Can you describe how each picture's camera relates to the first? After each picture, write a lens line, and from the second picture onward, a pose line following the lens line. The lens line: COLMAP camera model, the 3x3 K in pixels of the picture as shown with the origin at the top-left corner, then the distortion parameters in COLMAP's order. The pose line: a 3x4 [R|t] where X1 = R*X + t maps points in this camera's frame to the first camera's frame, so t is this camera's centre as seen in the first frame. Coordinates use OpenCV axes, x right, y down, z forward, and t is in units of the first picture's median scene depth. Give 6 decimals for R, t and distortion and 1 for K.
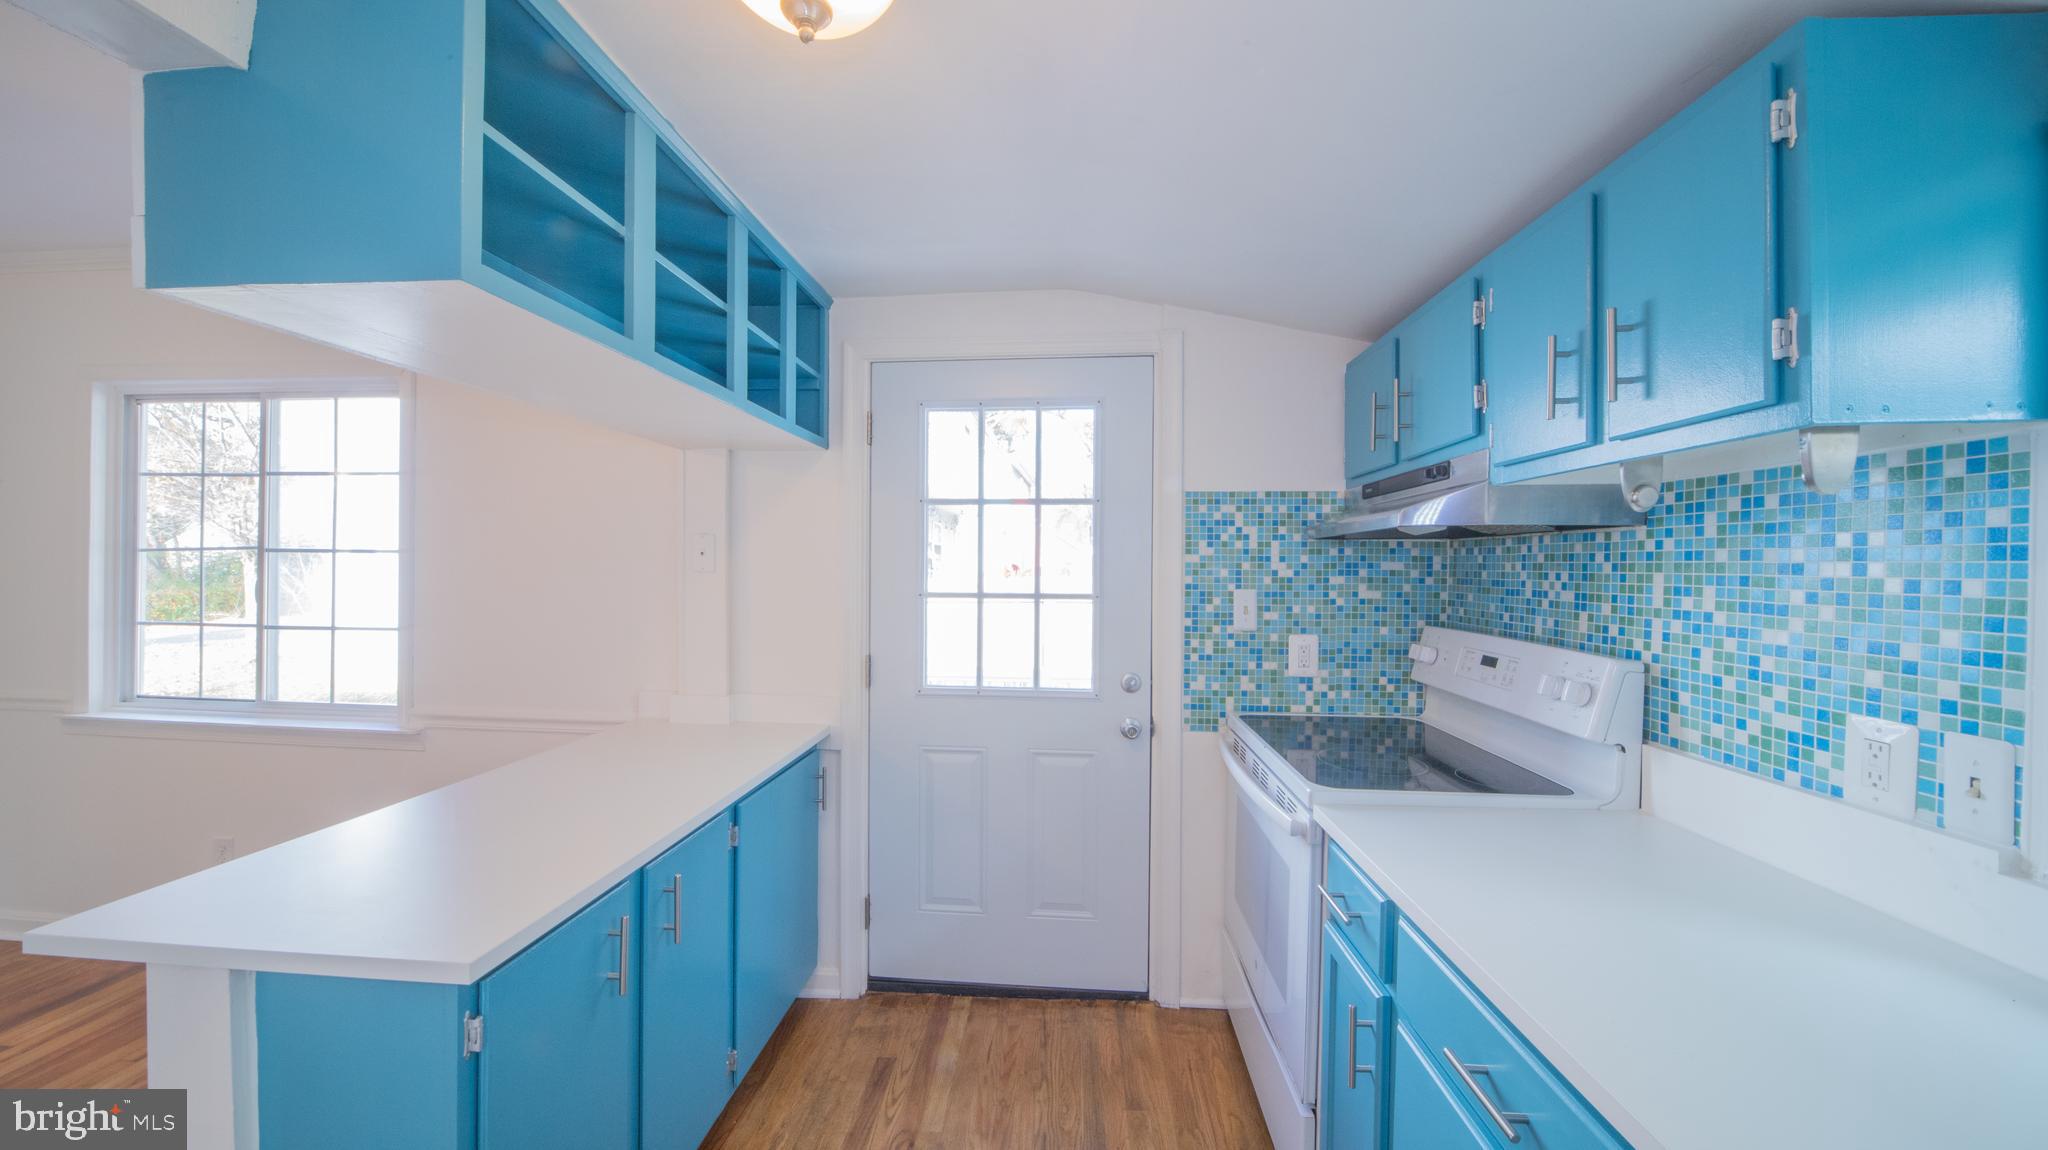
lens RADIAL K [[705.4, 0, 1024.0], [0, 705.4, 575.0], [0, 0, 1]] dist [-0.016230, 0.000251]
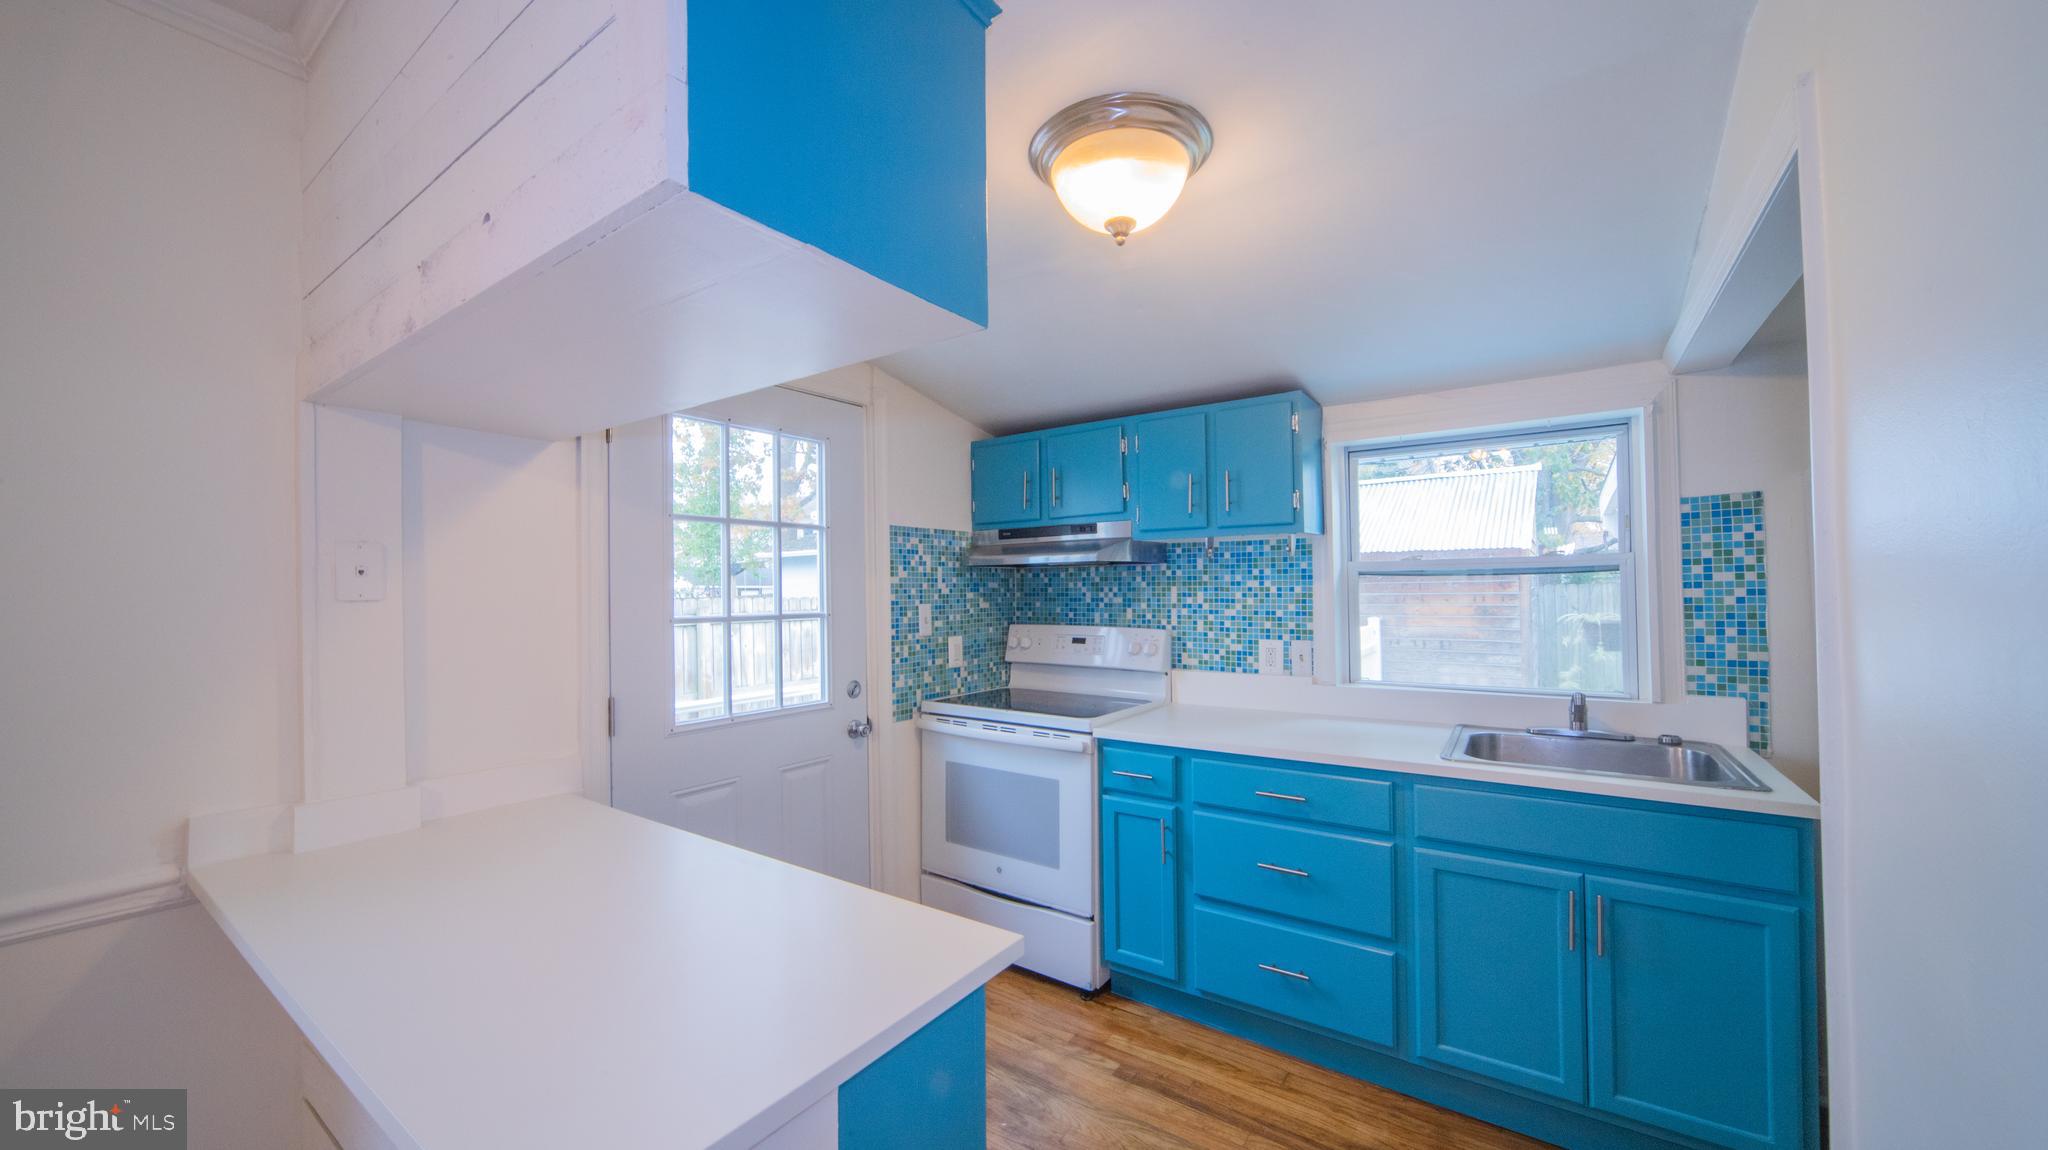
lens RADIAL K [[763.4, 0, 1017.6], [0, 763.4, 579.0], [0, 0, 1]] dist [-0.000812, -0.000009]
pose [[0.524307, 0.000159, 0.851529, -0.980973], [0.021861, 0.999668, -0.013647, -0.003132], [-0.851249, 0.025771, 0.524129, 0.156657]]
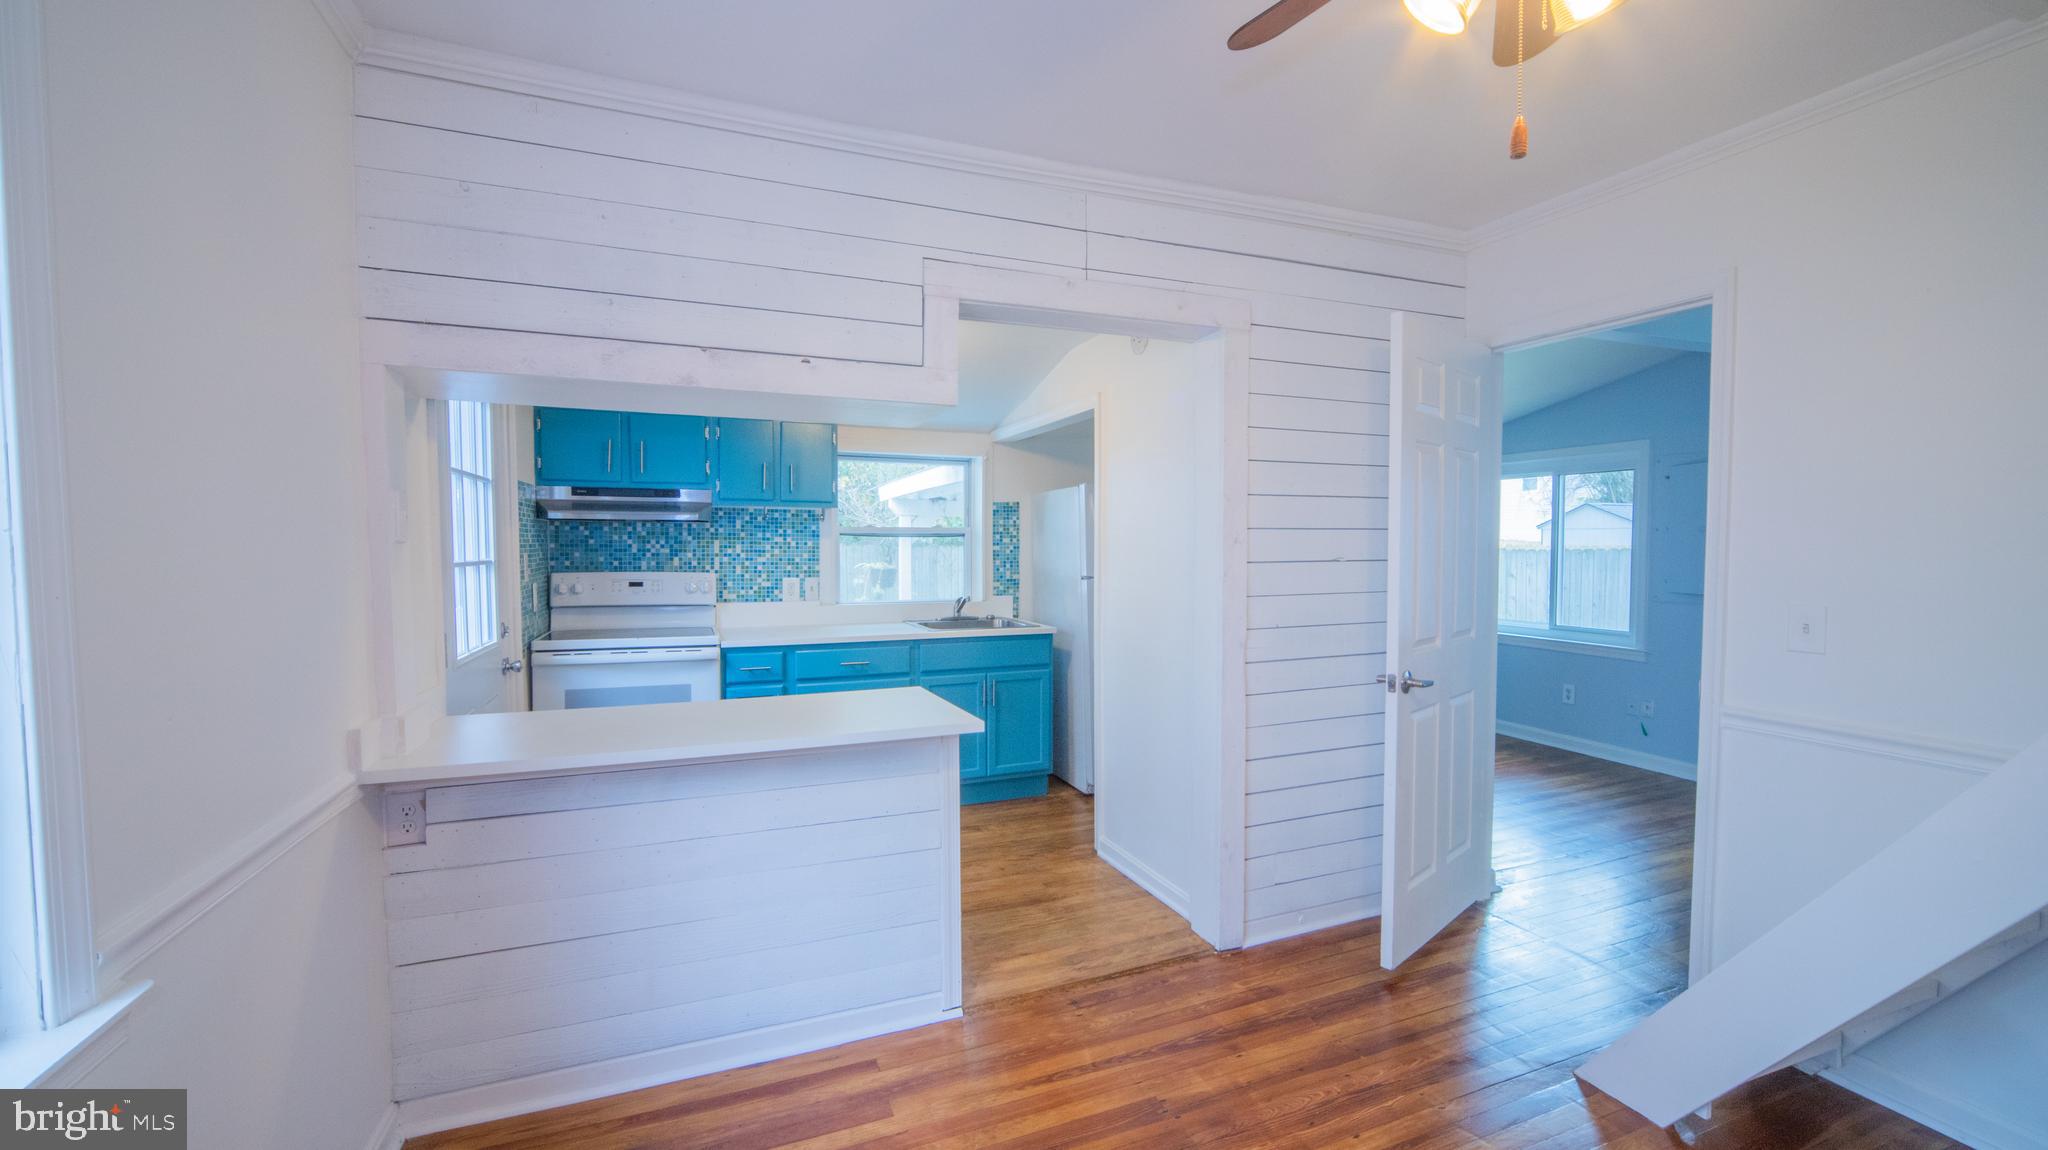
lens RADIAL K [[855.8, 0, 1020.0], [0, 855.8, 581.0], [0, 0, 1]] dist [0.000308, -0.000245]
pose [[-0.422674, -0.045347, 0.905147, -2.045574], [0.002607, 0.998682, 0.051251, -0.009675], [-0.906278, 0.024022, -0.421999, 1.037010]]
